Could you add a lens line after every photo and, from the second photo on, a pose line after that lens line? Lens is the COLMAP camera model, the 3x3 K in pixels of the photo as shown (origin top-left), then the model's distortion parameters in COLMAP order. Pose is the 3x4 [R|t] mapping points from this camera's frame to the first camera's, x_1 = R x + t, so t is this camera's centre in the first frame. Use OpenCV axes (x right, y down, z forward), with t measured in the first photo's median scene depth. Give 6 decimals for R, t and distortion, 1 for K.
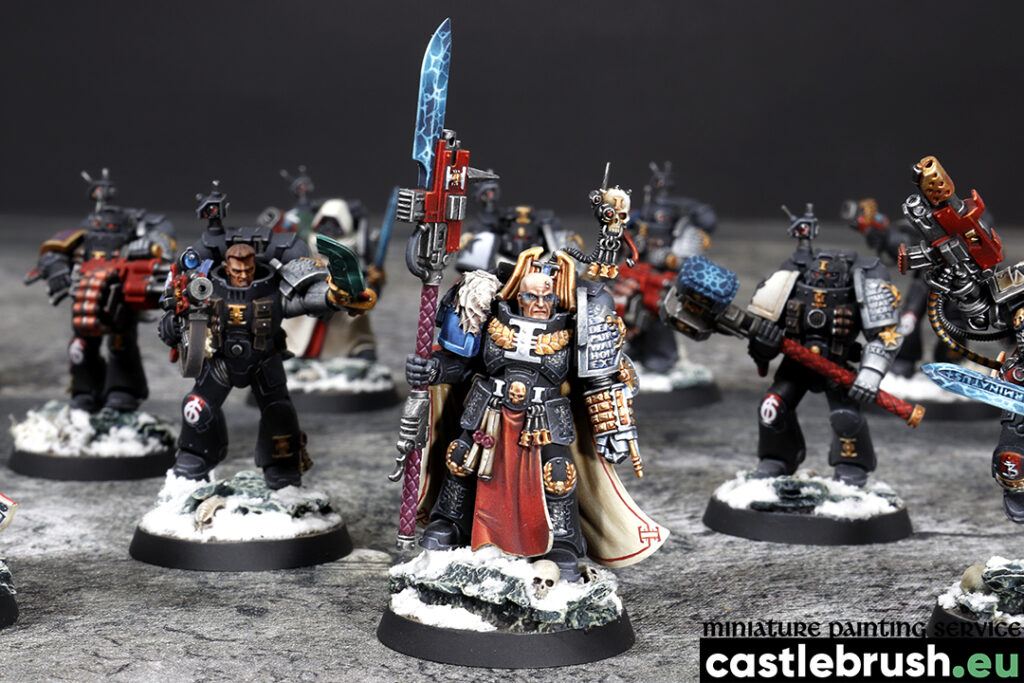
lens RADIAL K [[2347.8, 0, 512.0], [0, 2347.8, 341.5], [0, 0, 1]] dist [0.042977, 0.408703]
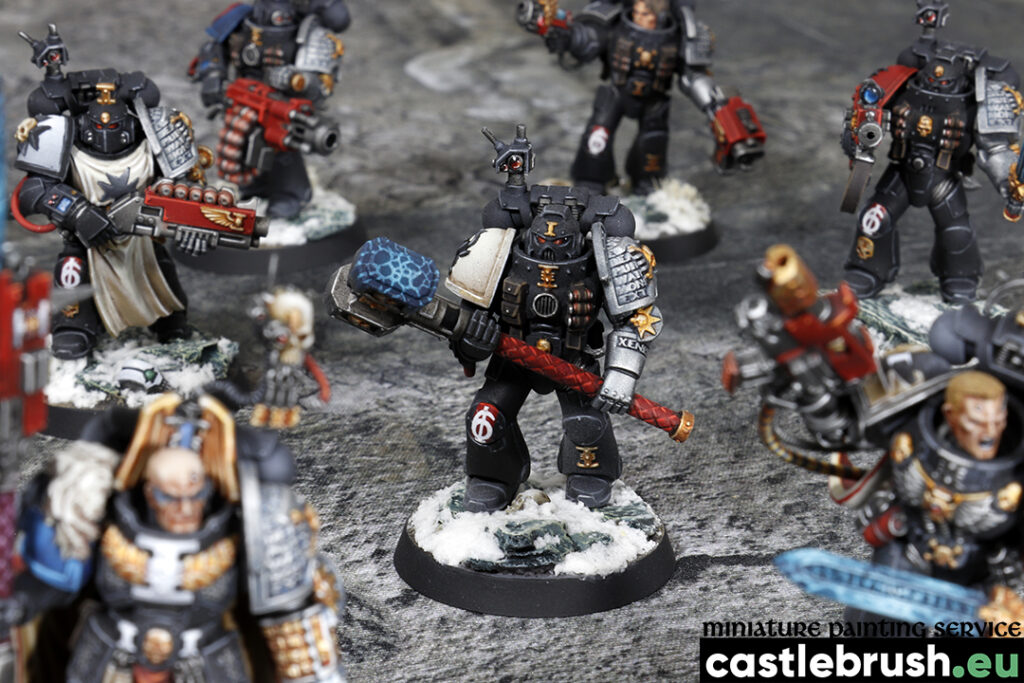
lens RADIAL K [[2347.8, 0, 512.0], [0, 2347.8, 341.5], [0, 0, 1]] dist [0.042977, 0.408703]
pose [[0.981148, -0.077151, 0.177192, -0.008092], [0.037696, 0.975649, 0.216074, -0.154478], [-0.189547, -0.205321, 0.960164, 0.312683]]
